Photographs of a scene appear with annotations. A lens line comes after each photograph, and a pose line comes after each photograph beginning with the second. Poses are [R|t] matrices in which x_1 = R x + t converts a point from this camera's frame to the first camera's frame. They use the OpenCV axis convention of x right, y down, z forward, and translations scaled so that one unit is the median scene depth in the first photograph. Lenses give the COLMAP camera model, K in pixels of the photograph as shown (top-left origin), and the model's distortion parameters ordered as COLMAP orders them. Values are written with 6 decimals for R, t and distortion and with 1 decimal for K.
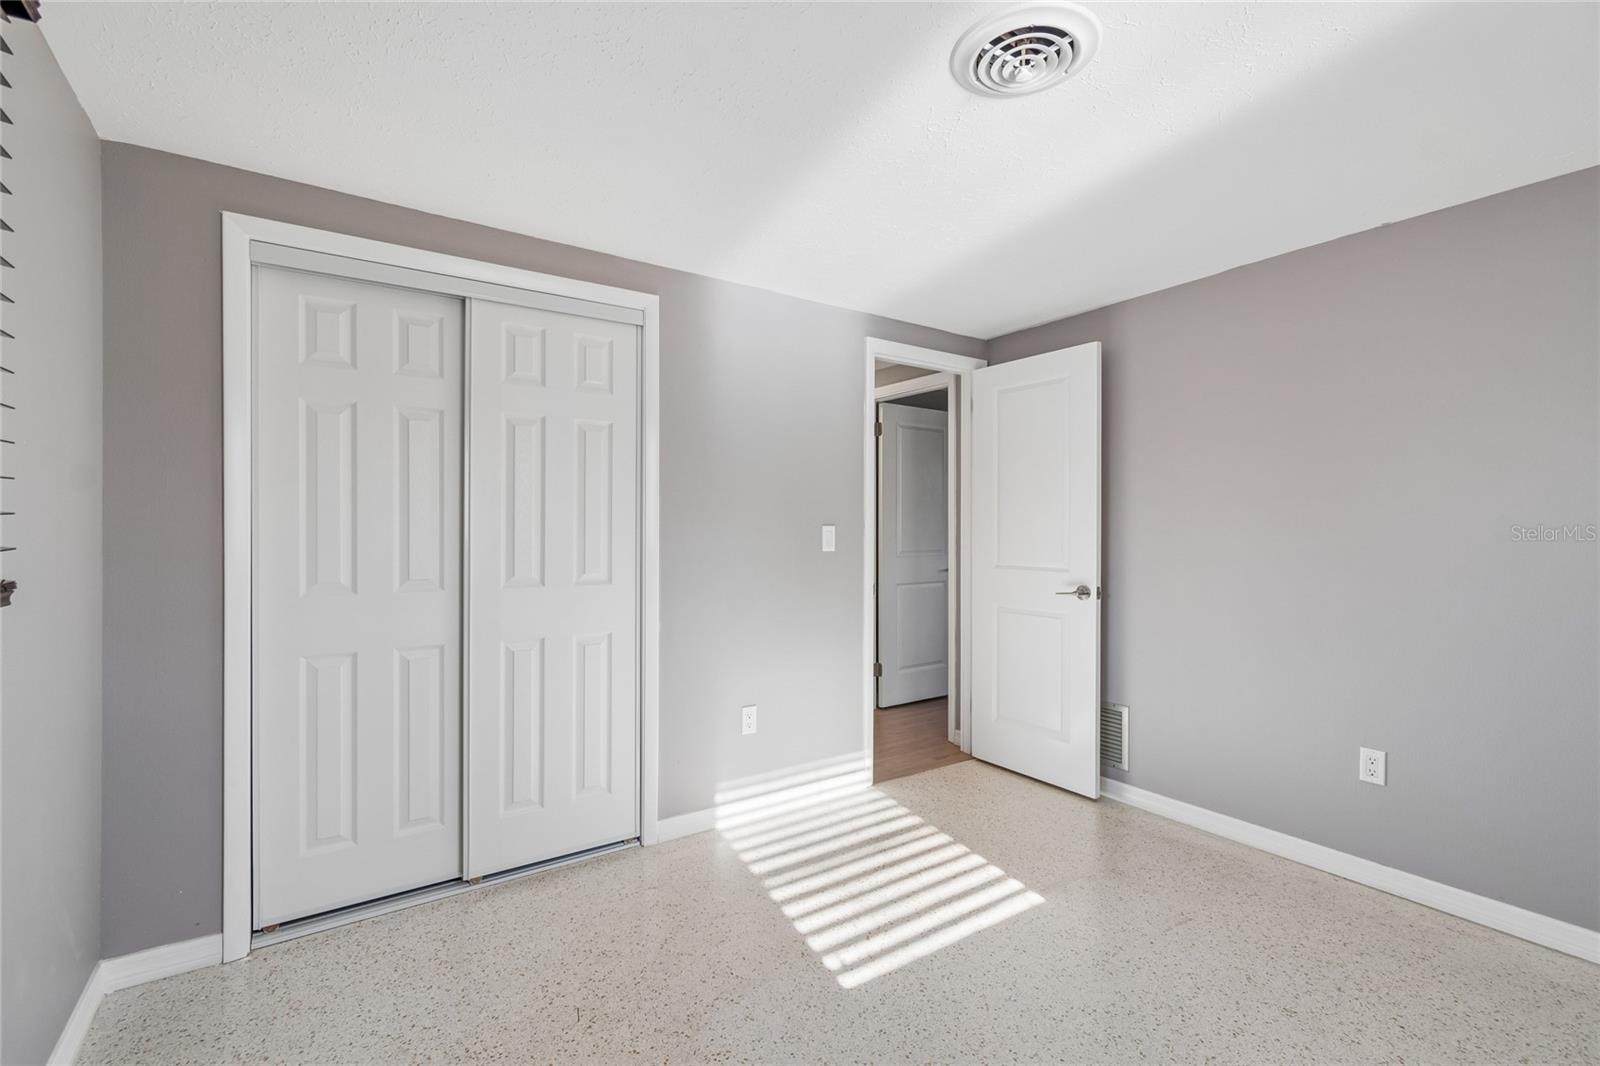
lens RADIAL K [[708.8, 0, 803.6], [0, 708.8, 520.0], [0, 0, 1]] dist [0.000789, -0.000212]
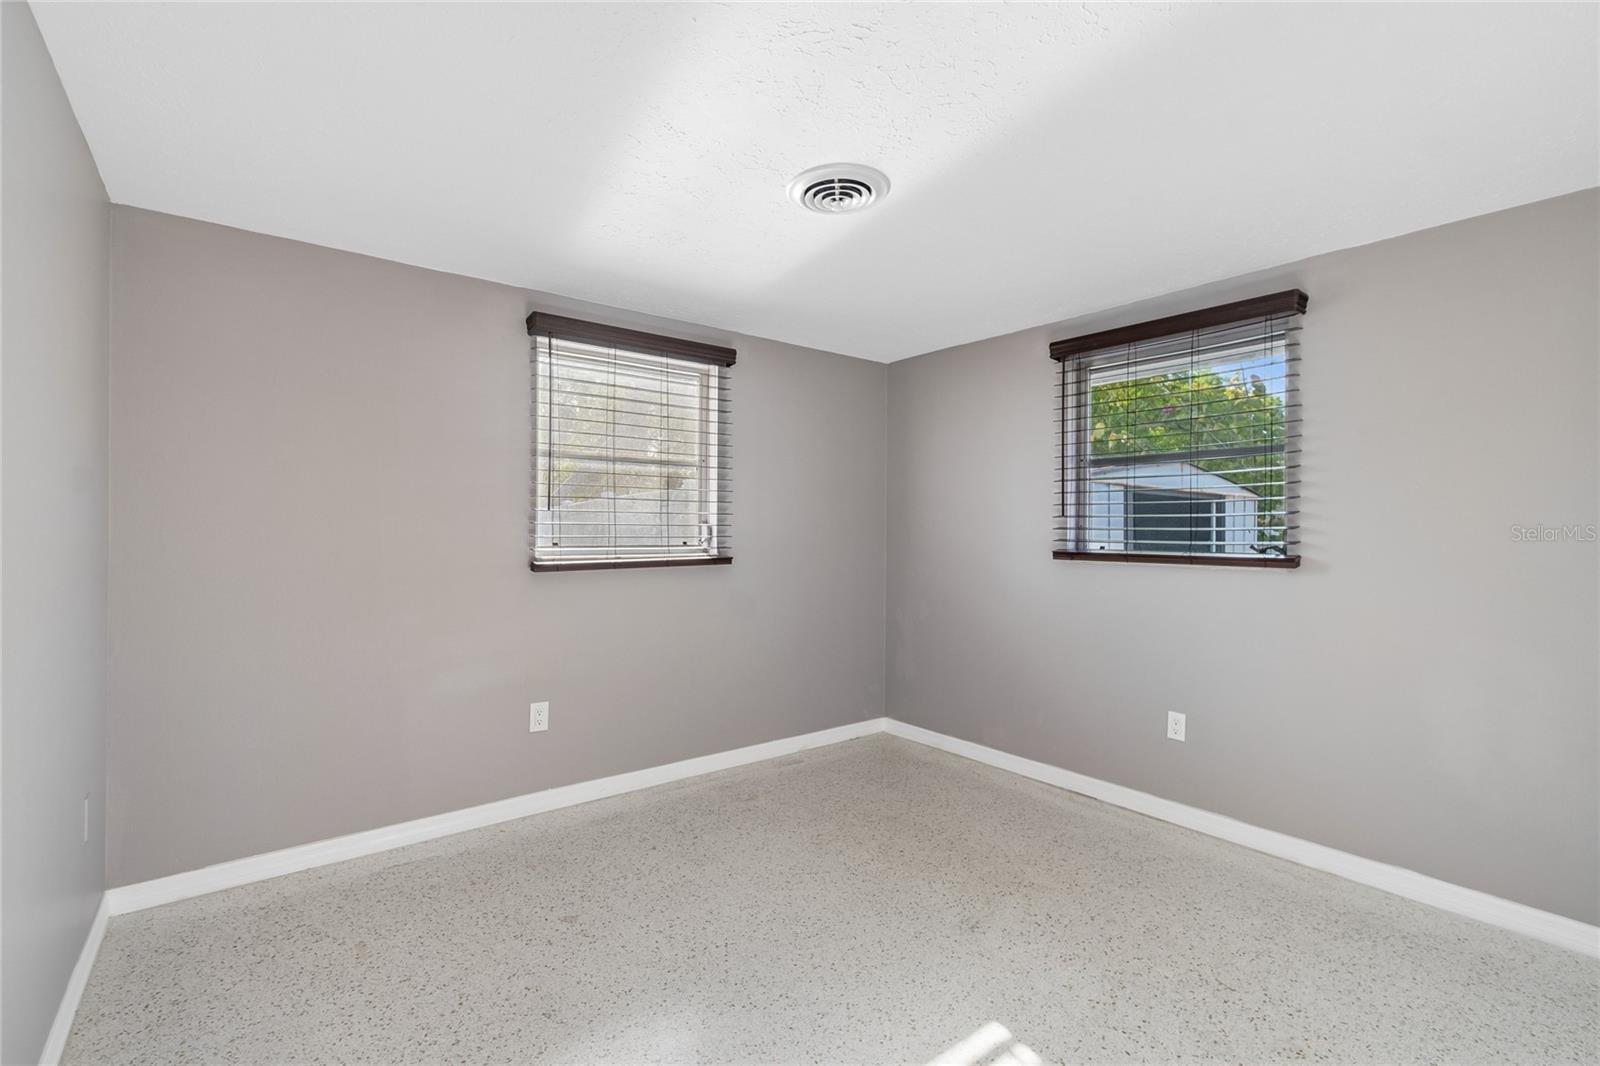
lens RADIAL K [[708.8, 0, 793.5], [0, 708.8, 531.8], [0, 0, 1]] dist [0.000789, -0.000212]
pose [[-0.997308, -0.008800, -0.072801, 0.404403], [-0.008614, 0.999959, -0.002872, 0.013946], [0.072824, -0.002237, -0.997342, 1.939760]]
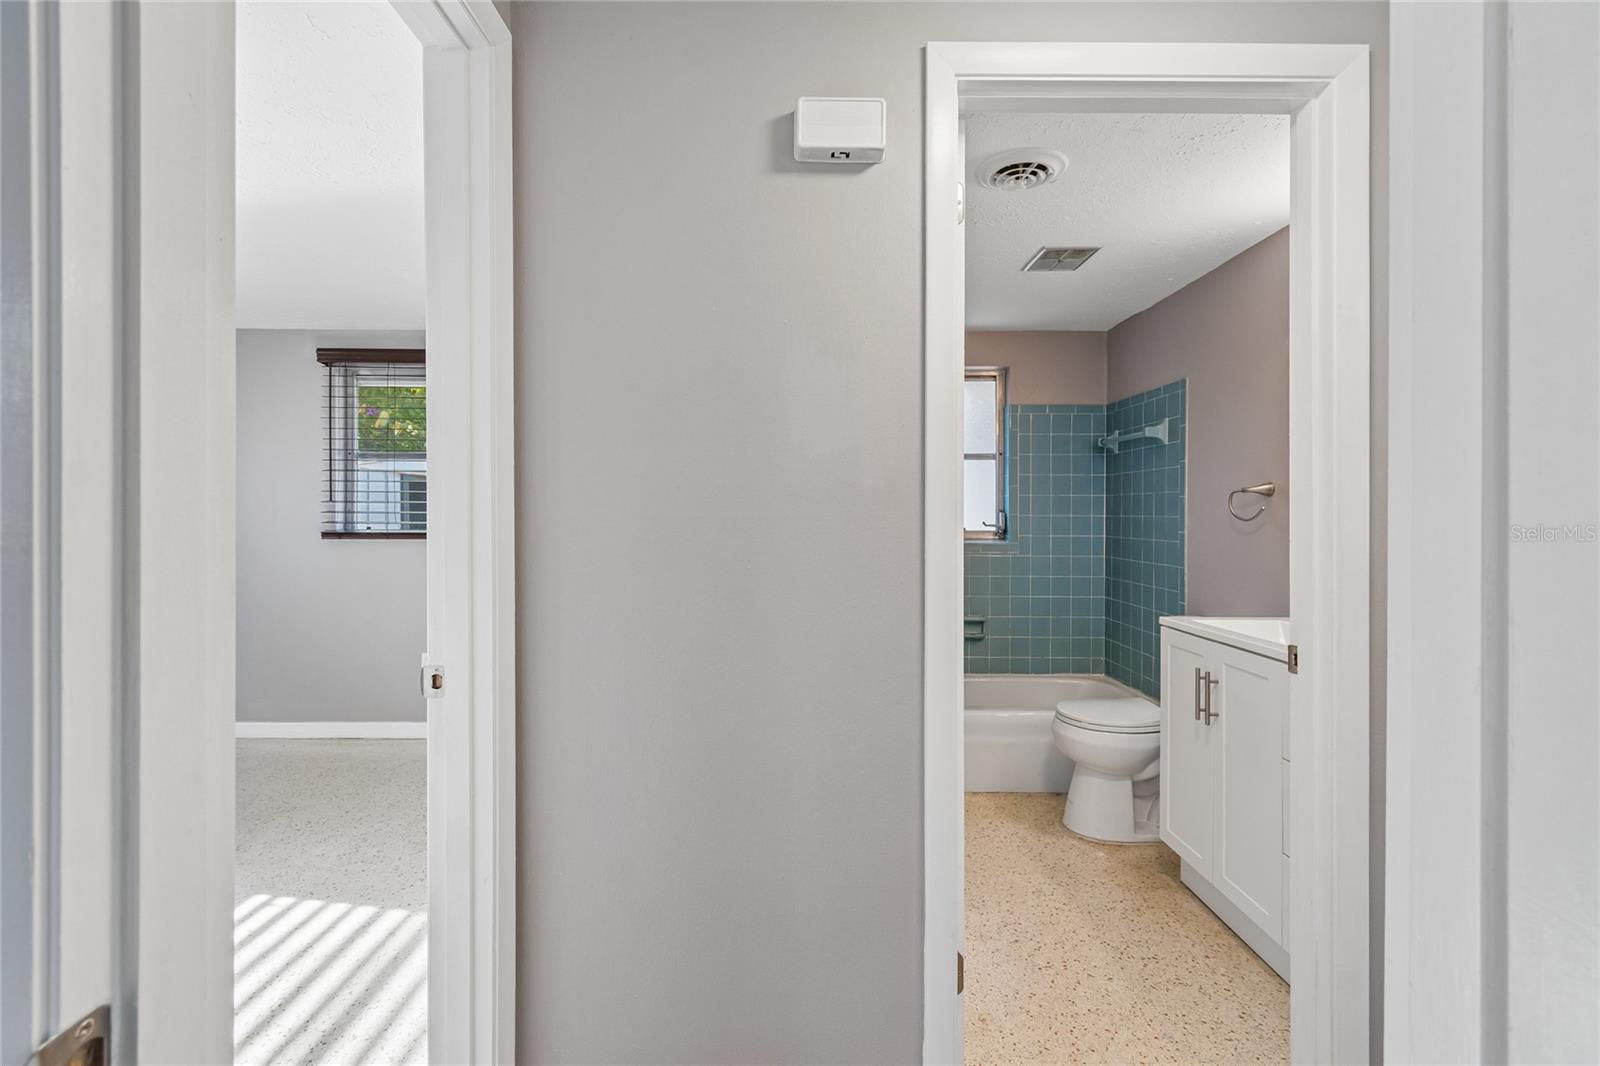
lens RADIAL K [[708.8, 0, 800.5], [0, 708.8, 517.6], [0, 0, 1]] dist [0.000789, -0.000212]
pose [[-0.548360, -0.002888, -0.836237, 0.570247], [-0.002441, 0.999995, -0.001852, 0.011178], [0.836239, 0.001026, -0.548365, 2.475999]]
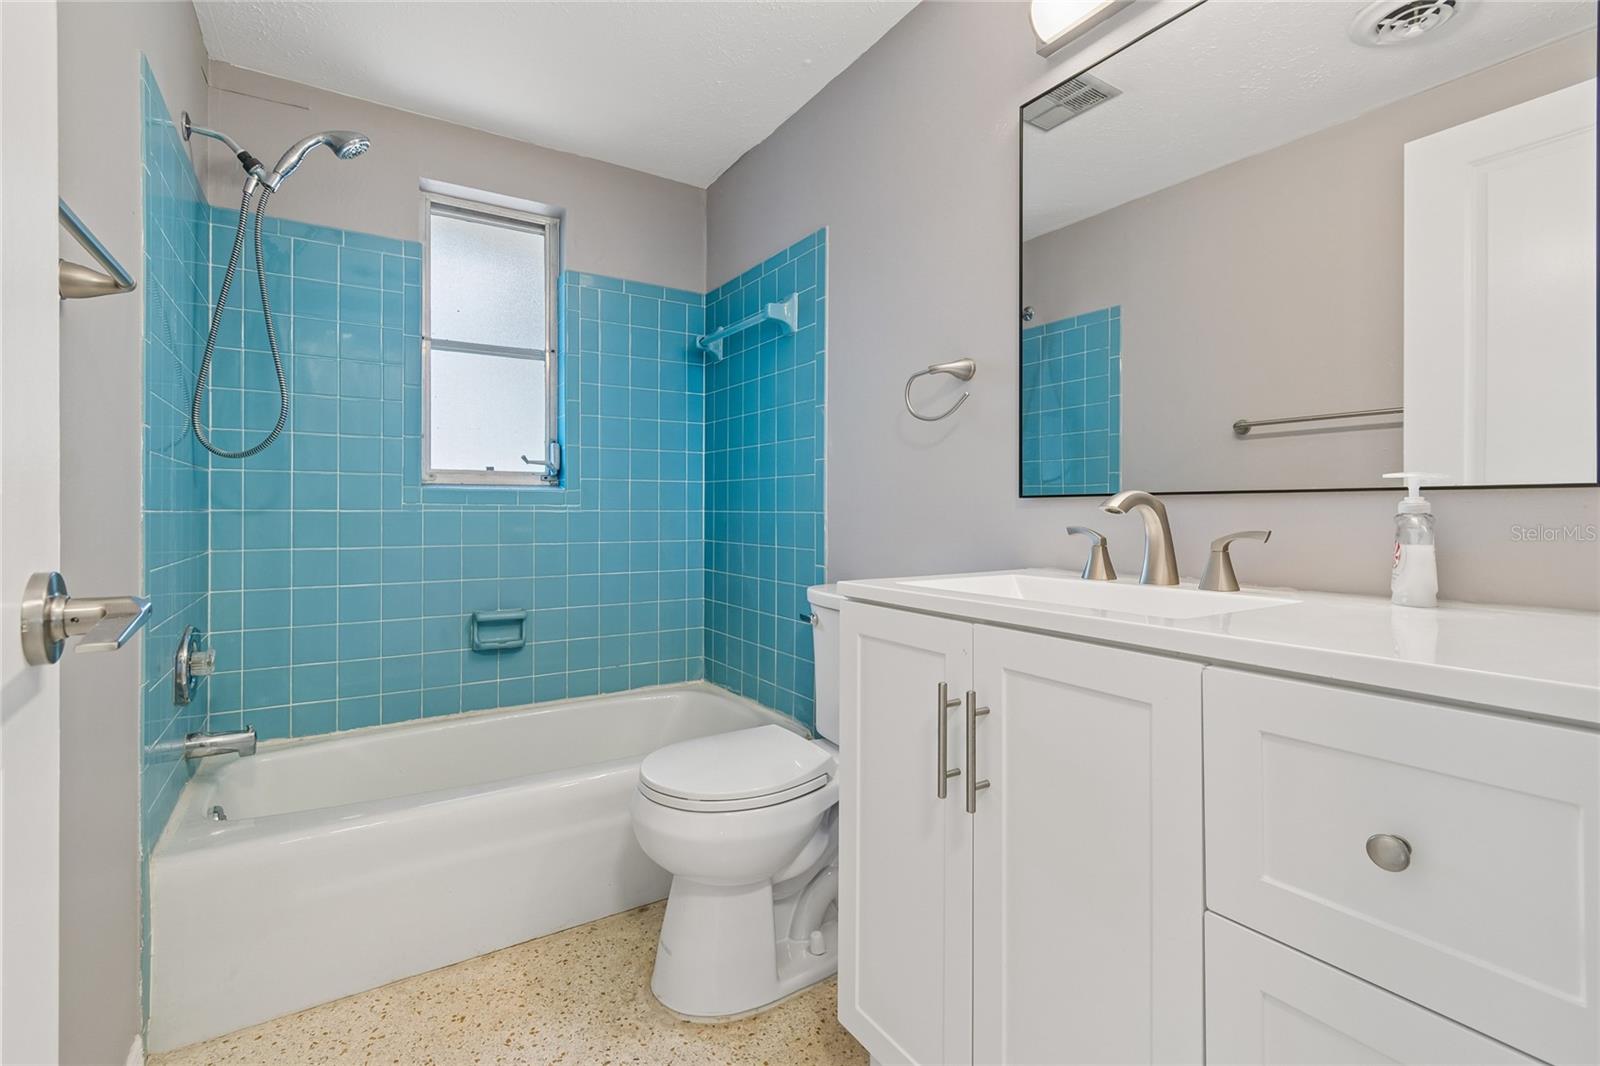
lens RADIAL K [[708.8, 0, 783.2], [0, 708.8, 507.4], [0, 0, 1]] dist [0.000789, -0.000212]
pose [[-0.029171, -0.009366, -0.999531, -0.211467], [0.003046, 0.999951, -0.009459, 0.125955], [0.999570, -0.003321, -0.029141, 2.285880]]
